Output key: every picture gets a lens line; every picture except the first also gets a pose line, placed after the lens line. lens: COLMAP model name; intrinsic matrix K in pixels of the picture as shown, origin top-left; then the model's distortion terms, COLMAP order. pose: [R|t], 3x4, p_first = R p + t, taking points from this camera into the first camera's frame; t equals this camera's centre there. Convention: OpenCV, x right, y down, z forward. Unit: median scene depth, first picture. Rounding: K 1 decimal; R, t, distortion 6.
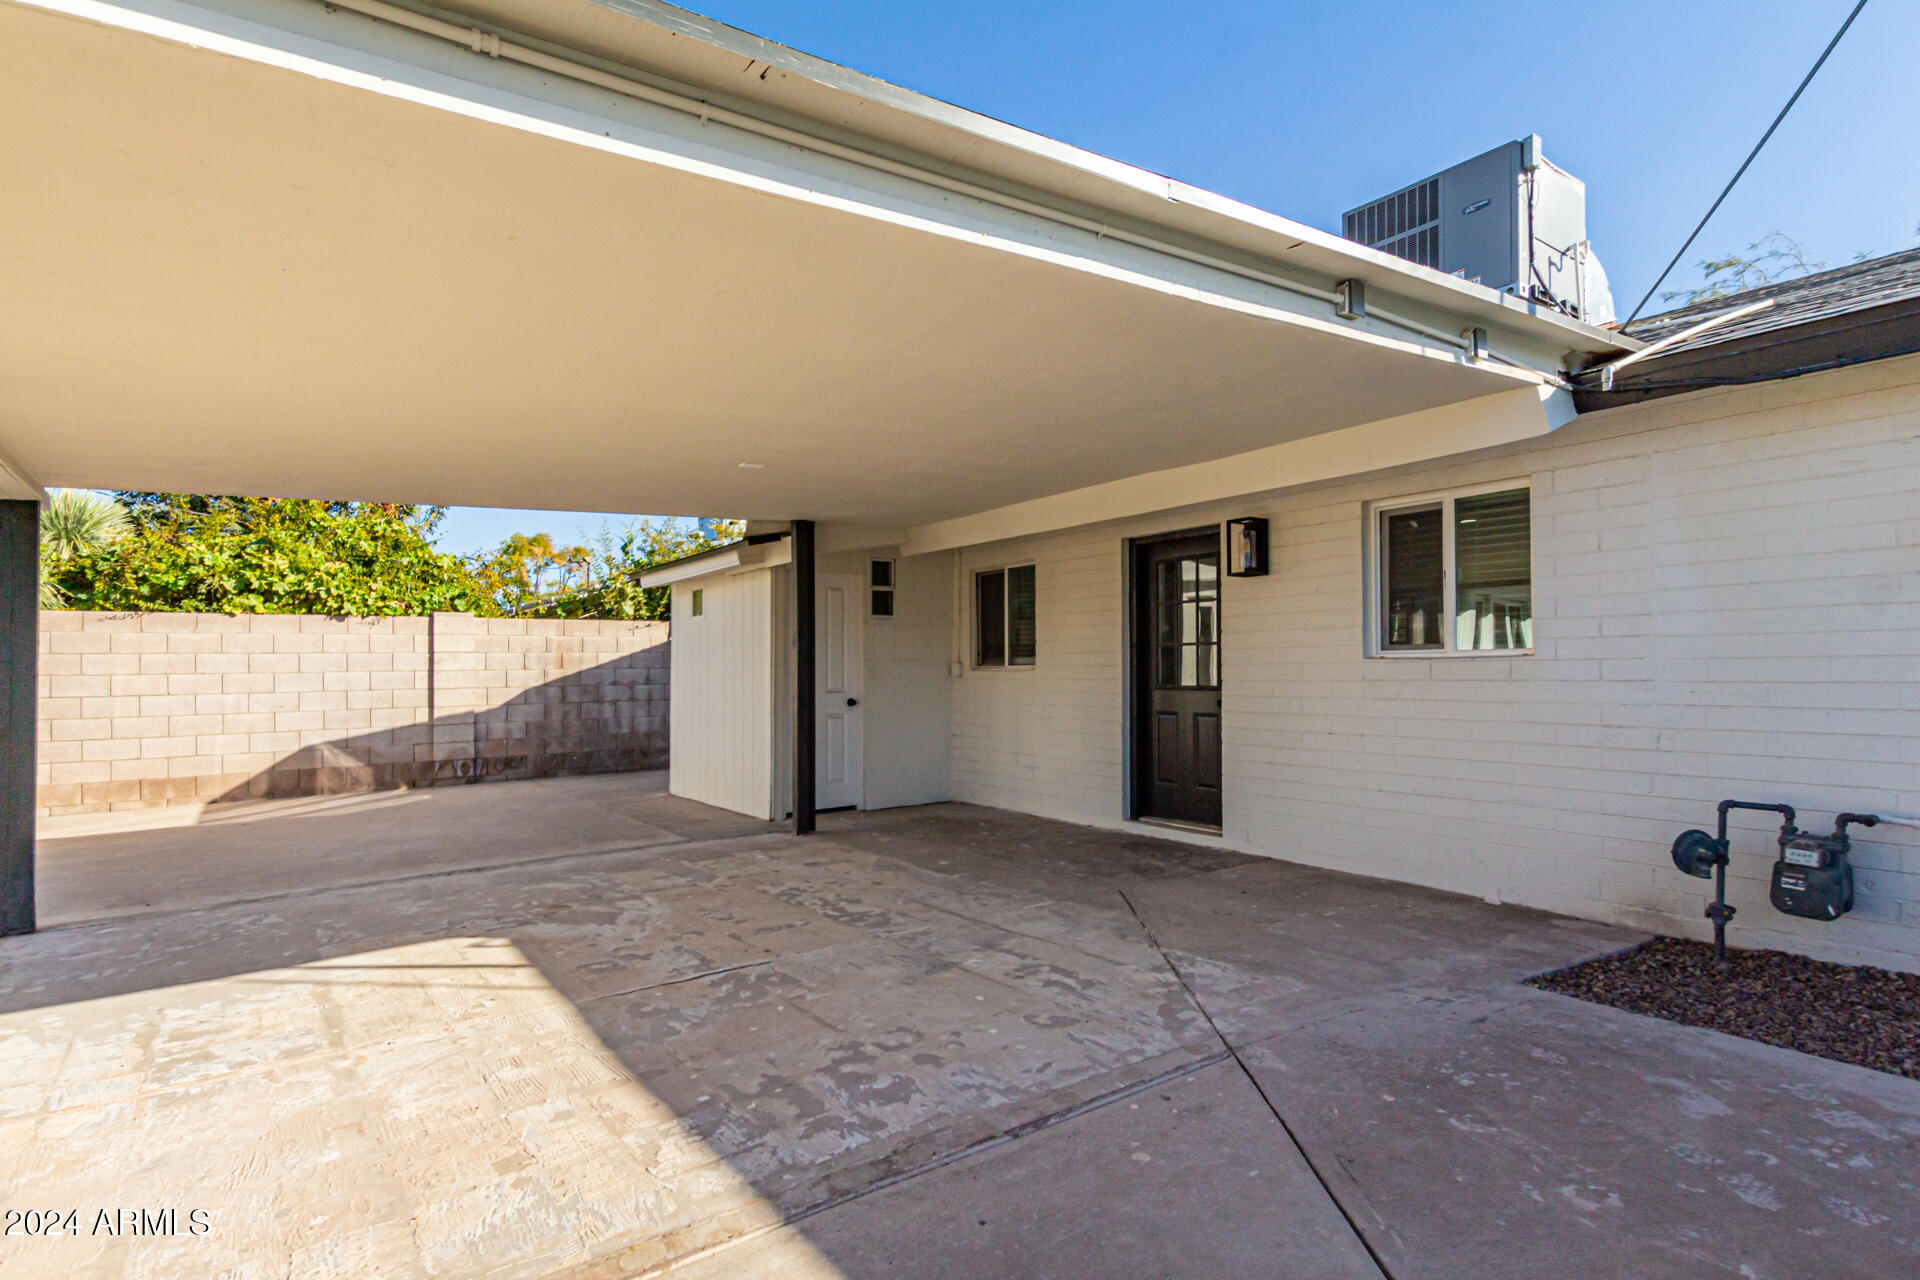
lens RADIAL K [[948.9, 0, 967.1], [0, 948.9, 655.0], [0, 0, 1]] dist [0.007170, -0.001568]
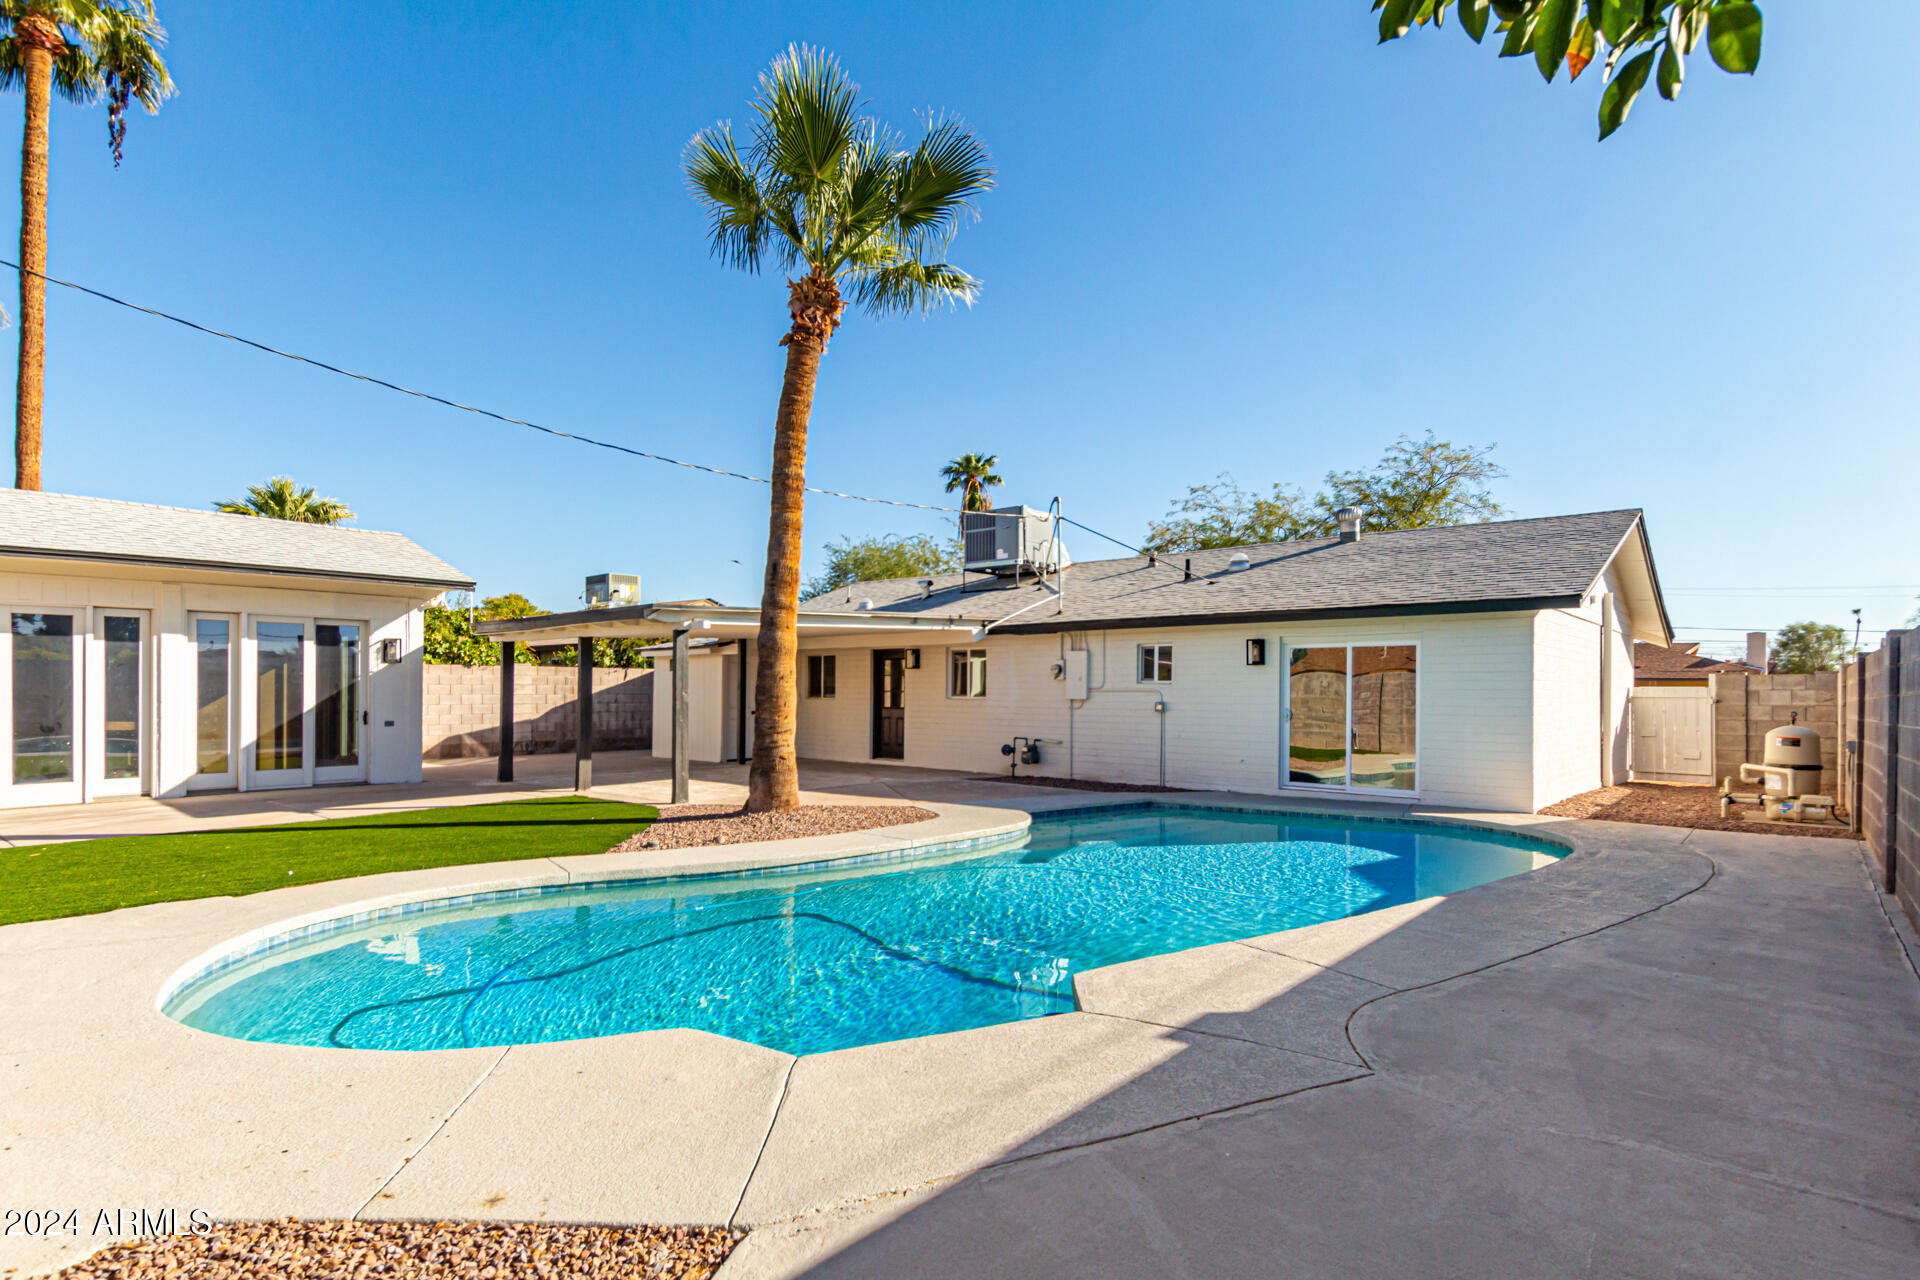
lens RADIAL K [[948.9, 0, 967.1], [0, 948.9, 655.0], [0, 0, 1]] dist [0.007170, -0.001568]
pose [[0.972529, 0.026412, 0.231280, -0.148000], [-0.020630, 0.999412, -0.027382, -0.035137], [-0.231868, 0.021859, 0.972502, -1.288909]]
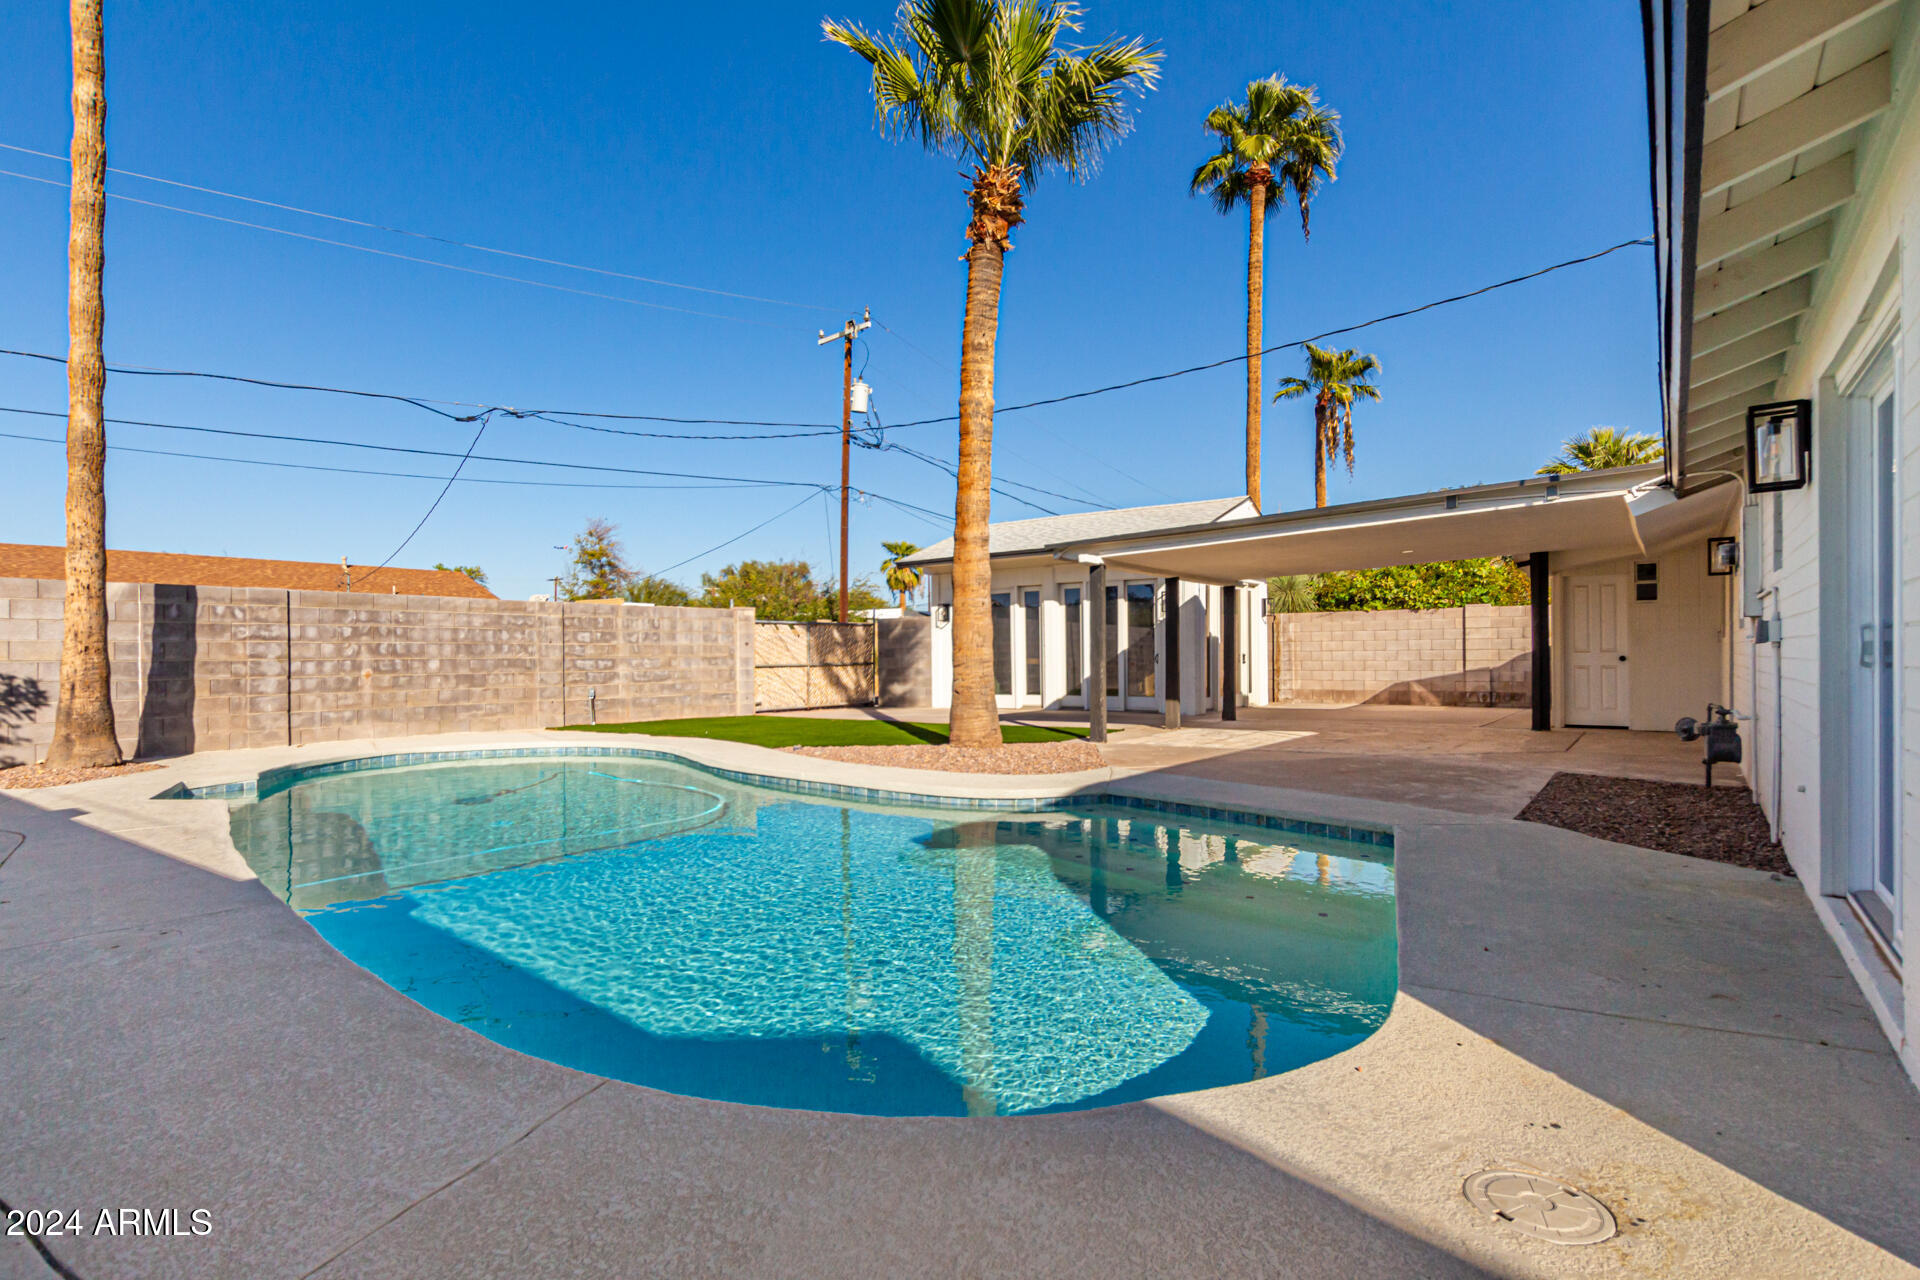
lens RADIAL K [[925.7, 0, 960.0], [0, 925.7, 640.0], [0, 0, 1]] dist [0.005953, 0.000326]
pose [[0.288705, -0.002877, -0.957414, 0.947615], [0.019284, 0.999810, 0.002810, -0.004810], [0.957224, -0.019274, 0.288705, -0.431640]]
